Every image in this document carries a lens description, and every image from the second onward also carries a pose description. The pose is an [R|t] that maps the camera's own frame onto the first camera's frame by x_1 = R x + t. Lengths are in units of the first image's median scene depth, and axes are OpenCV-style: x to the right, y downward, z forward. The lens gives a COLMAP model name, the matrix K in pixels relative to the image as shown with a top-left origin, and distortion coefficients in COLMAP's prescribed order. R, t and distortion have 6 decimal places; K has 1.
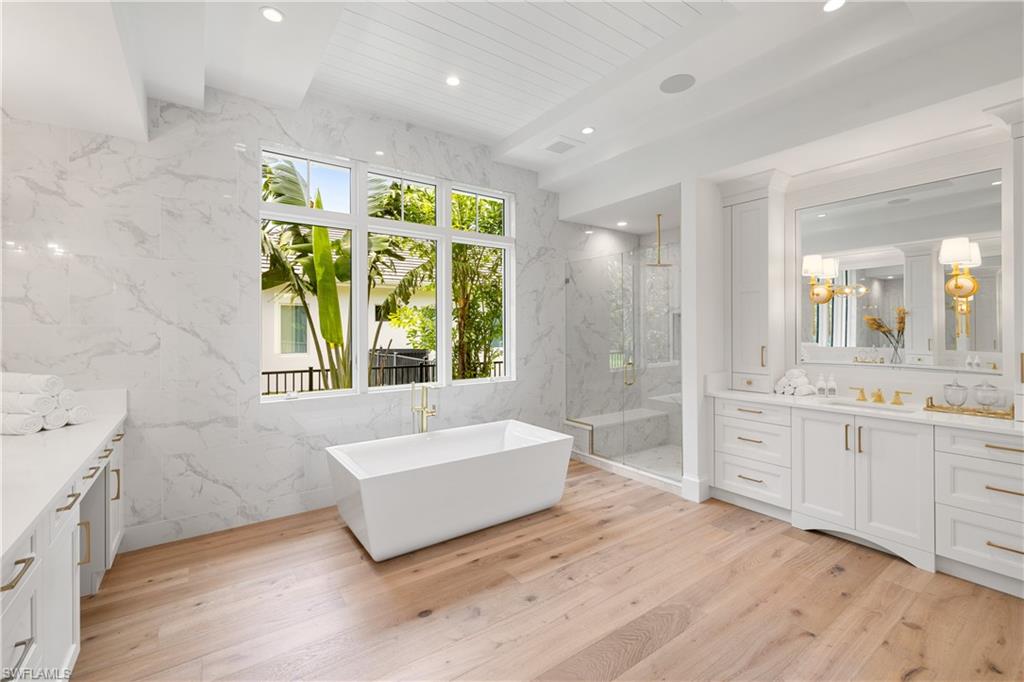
lens RADIAL K [[433.3, 0, 517.8], [0, 433.3, 326.0], [0, 0, 1]] dist [-0.002219, 0.001638]
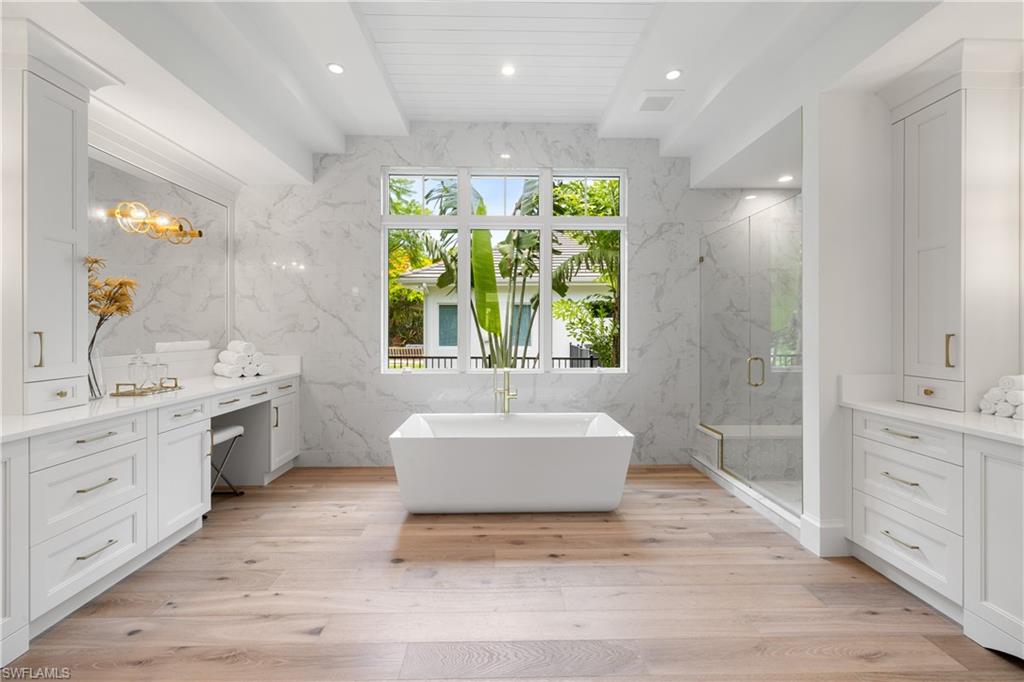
lens RADIAL K [[433.3, 0, 517.3], [0, 433.3, 327.6], [0, 0, 1]] dist [-0.002219, 0.001638]
pose [[0.830640, 0.000877, -0.556810, 0.434688], [0.000748, 0.999996, 0.002691, 0.038416], [0.556810, -0.002652, 0.830636, 0.159744]]
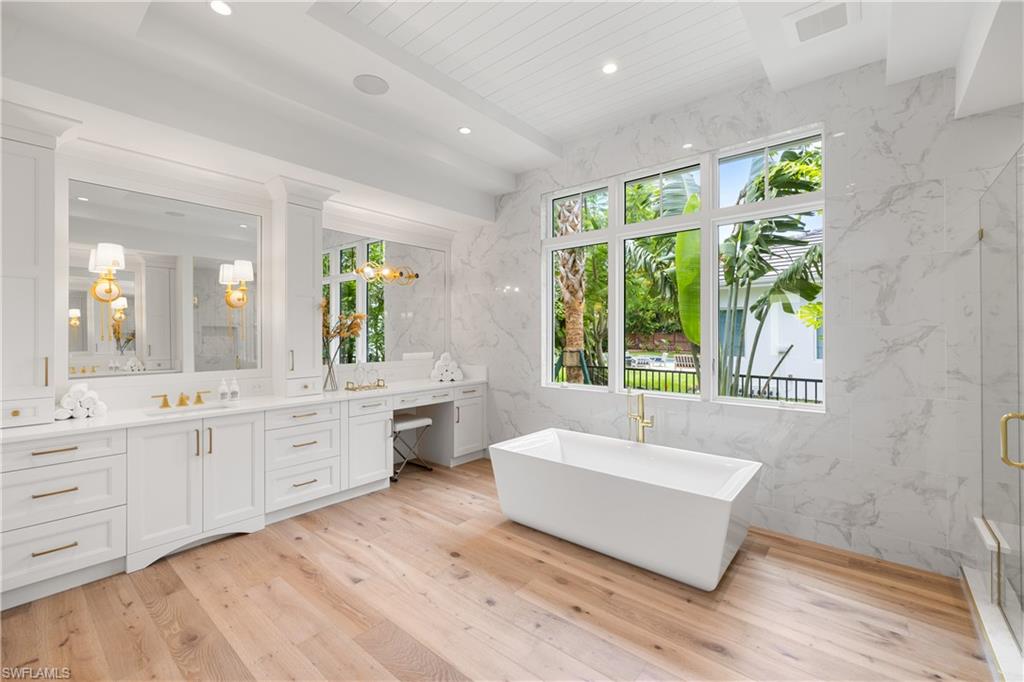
lens RADIAL K [[433.3, 0, 512.4], [0, 433.3, 330.3], [0, 0, 1]] dist [-0.002219, 0.001638]
pose [[0.244607, -0.005629, -0.969606, 0.699865], [0.006803, 0.999968, -0.004089, 0.004723], [0.969598, -0.005596, 0.244637, 0.557261]]
